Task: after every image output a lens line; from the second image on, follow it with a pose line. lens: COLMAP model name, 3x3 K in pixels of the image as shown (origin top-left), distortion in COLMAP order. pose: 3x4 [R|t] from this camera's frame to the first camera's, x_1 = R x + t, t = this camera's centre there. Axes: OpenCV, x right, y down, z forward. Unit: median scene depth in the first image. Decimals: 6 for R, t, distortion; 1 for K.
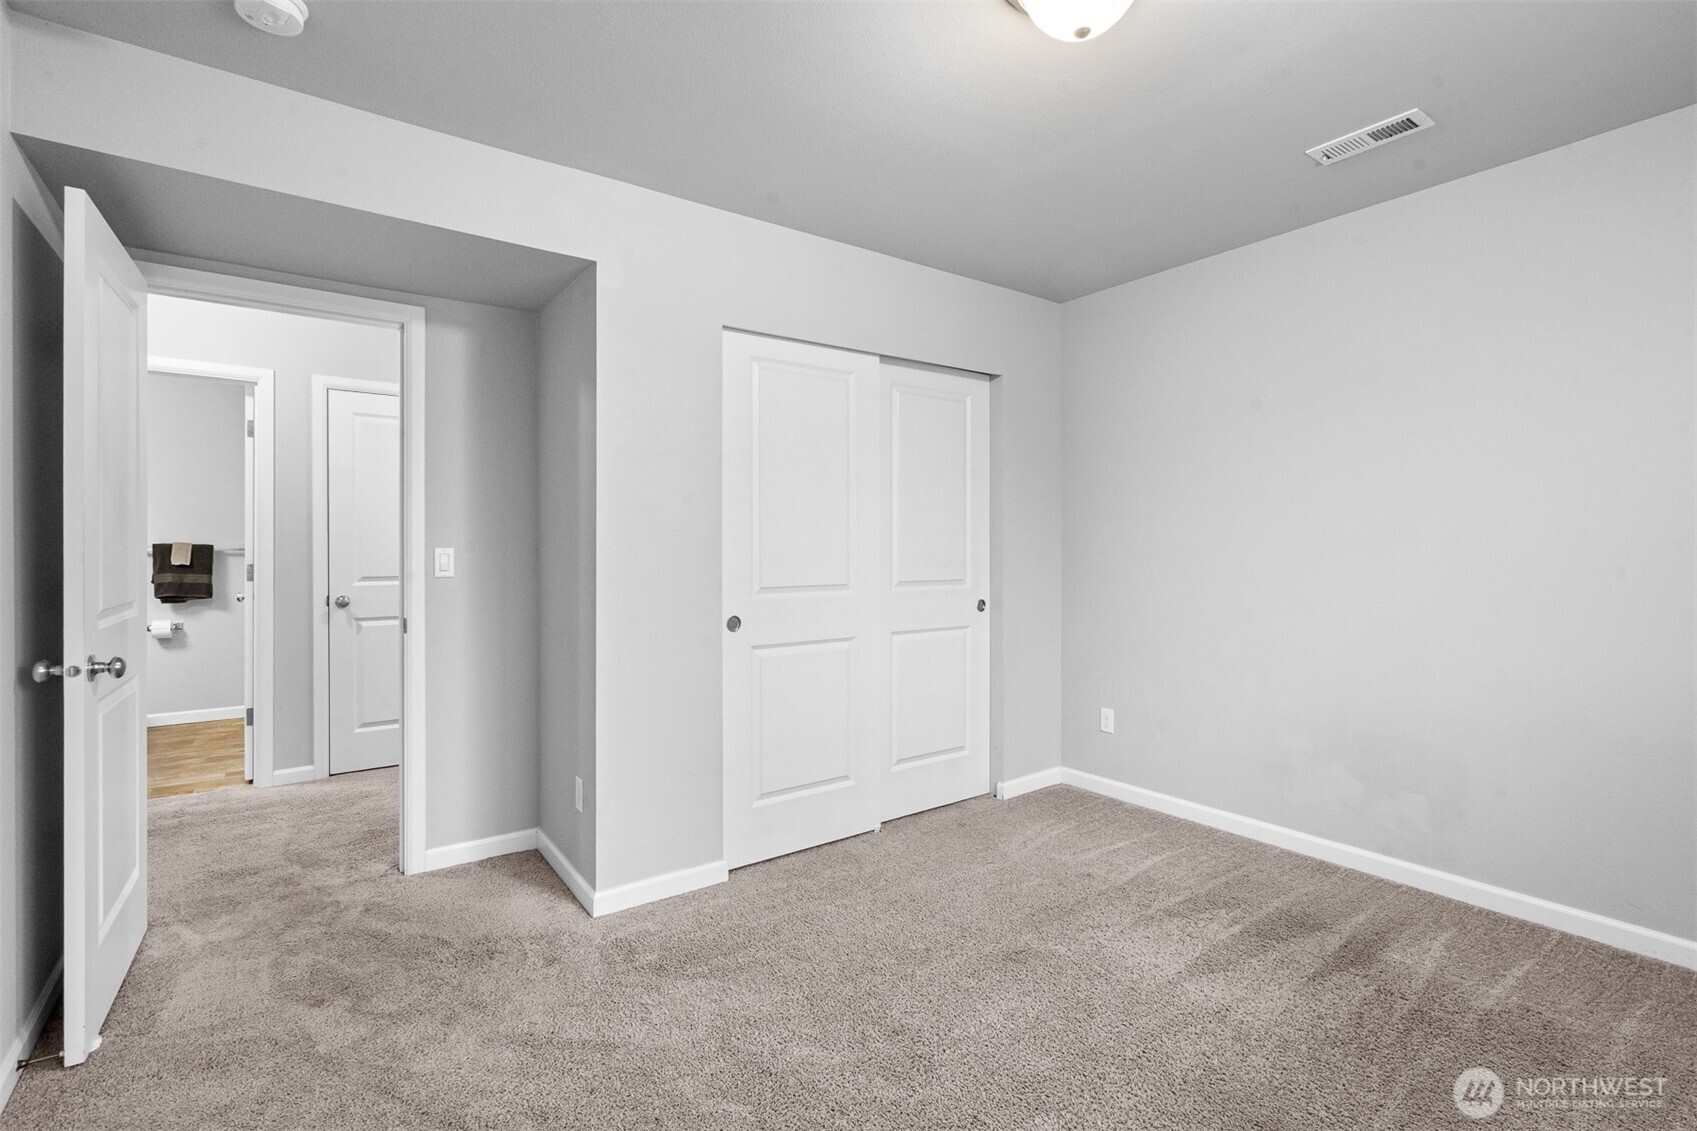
lens RADIAL K [[773.7, 0, 848.5], [0, 773.7, 565.5], [0, 0, 1]] dist [-0.003748, -0.000386]
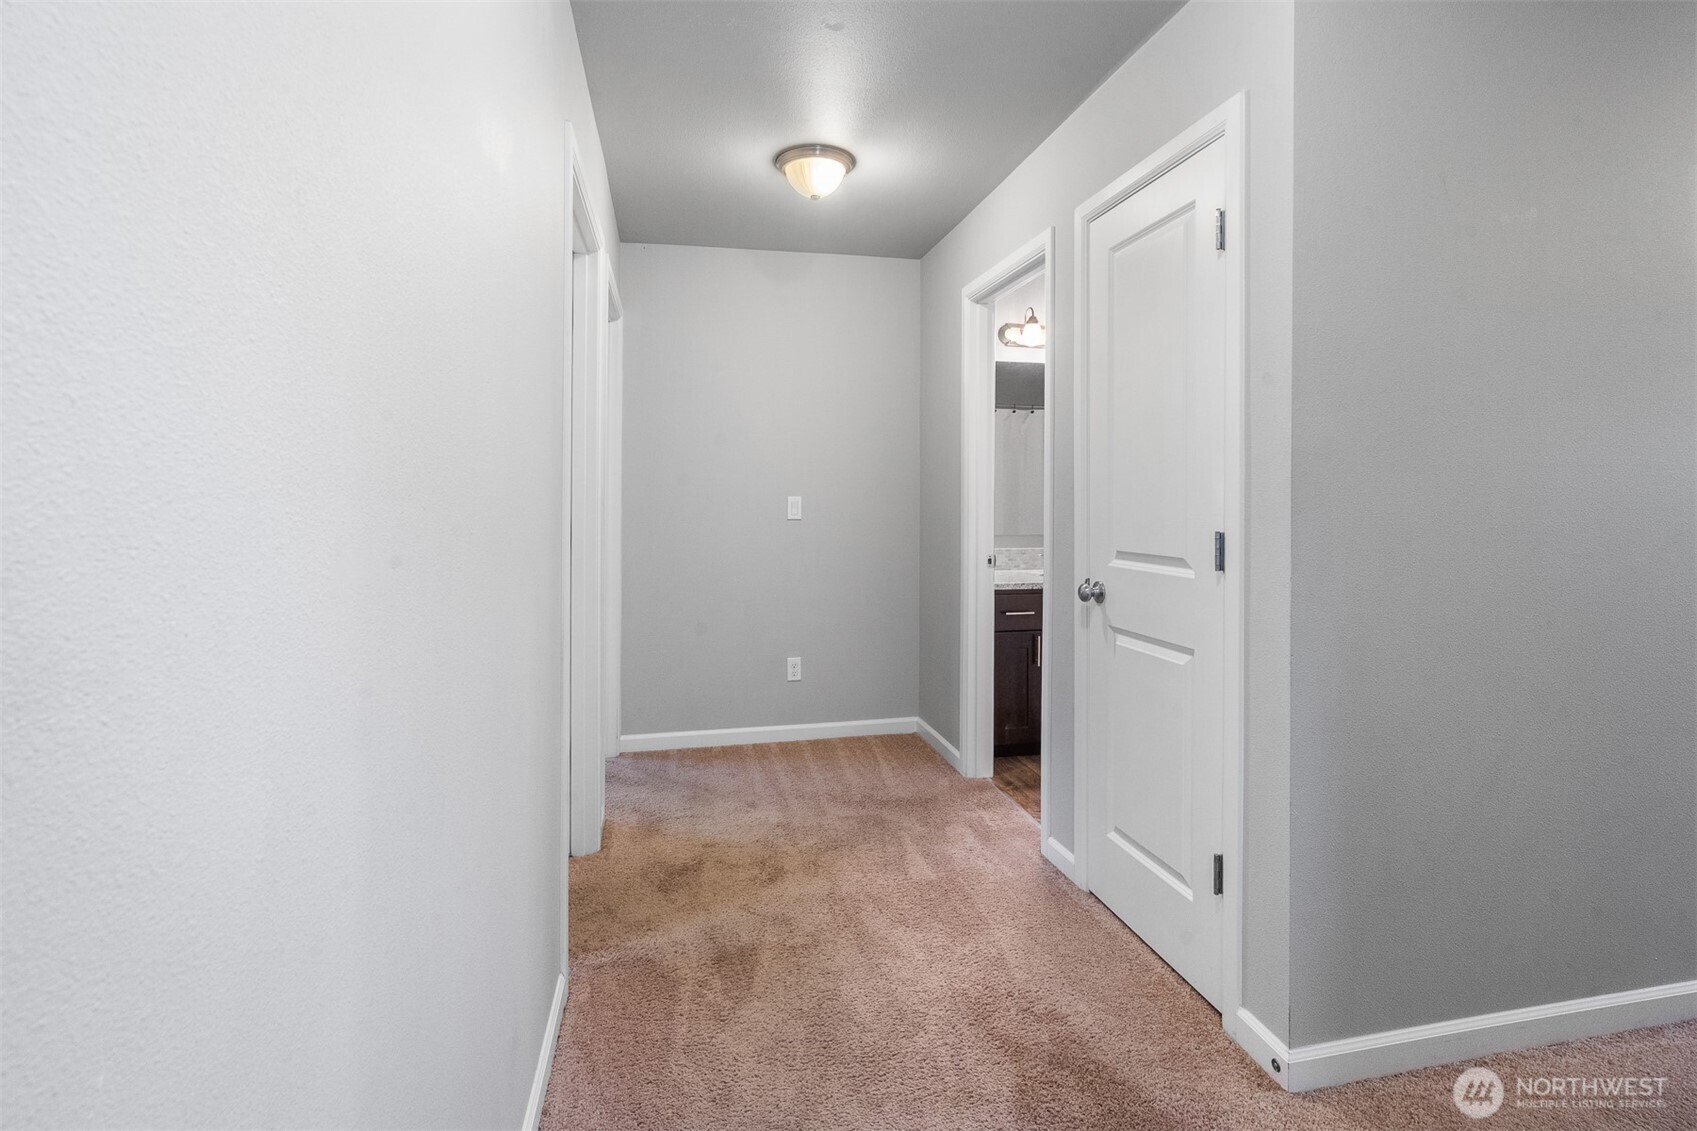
lens RADIAL K [[784.8, 0, 847.1], [0, 784.8, 500.4], [0, 0, 1]] dist [0.000182, -0.000095]
pose [[-0.411530, 0.002825, -0.911392, -0.062432], [-0.018895, 0.999754, 0.011631, -0.023046], [0.911201, 0.022007, -0.411375, 1.069152]]
